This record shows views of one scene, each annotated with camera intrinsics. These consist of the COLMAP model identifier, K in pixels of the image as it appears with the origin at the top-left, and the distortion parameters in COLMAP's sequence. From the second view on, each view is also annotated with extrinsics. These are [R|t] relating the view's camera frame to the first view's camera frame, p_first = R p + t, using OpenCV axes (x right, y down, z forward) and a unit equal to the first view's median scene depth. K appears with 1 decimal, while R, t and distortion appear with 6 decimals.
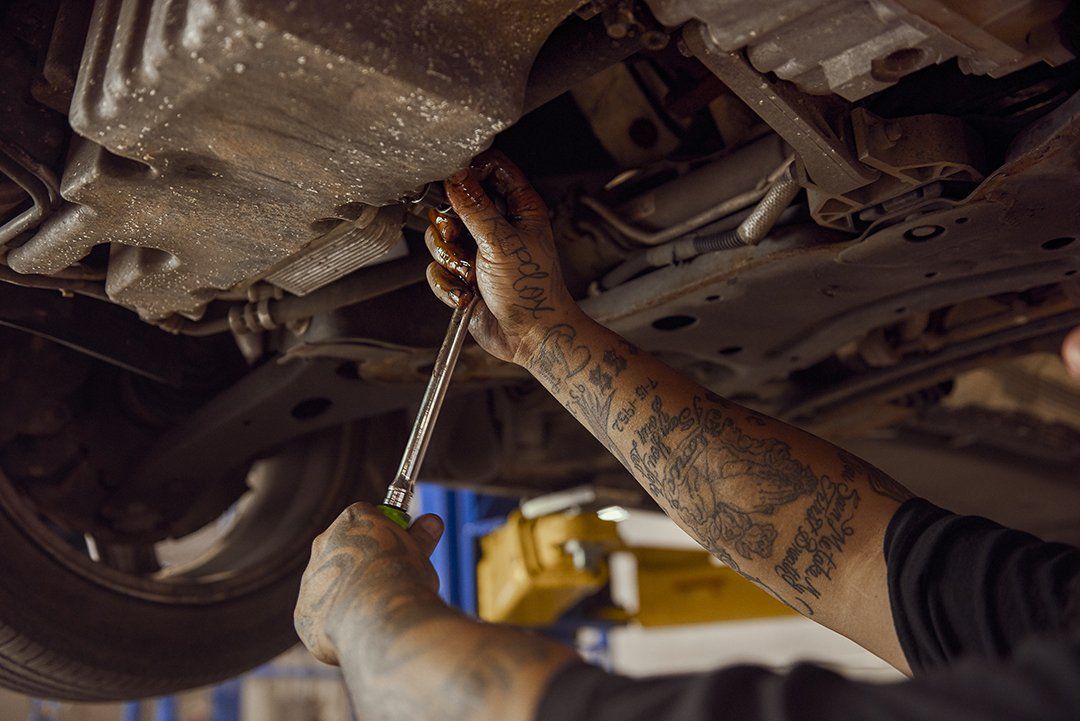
lens RADIAL K [[1235.2, 0, 540.0], [0, 1235.2, 360.5], [0, 0, 1]] dist [-0.001202, 0.014085]
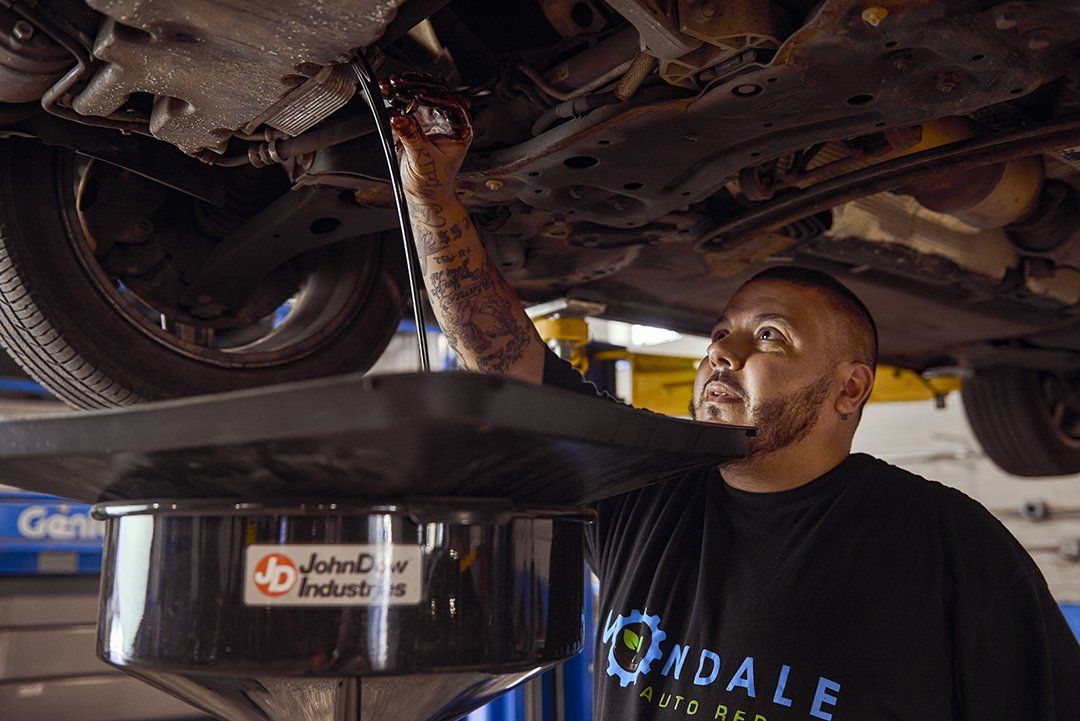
lens RADIAL K [[993.5, 0, 540.0], [0, 993.5, 360.5], [0, 0, 1]] dist [0.029345, -0.007524]
pose [[0.997590, 0.023053, -0.065440, 0.166380], [-0.013443, 0.989536, 0.143661, 0.032794], [0.068067, -0.142436, 0.987461, -0.110863]]
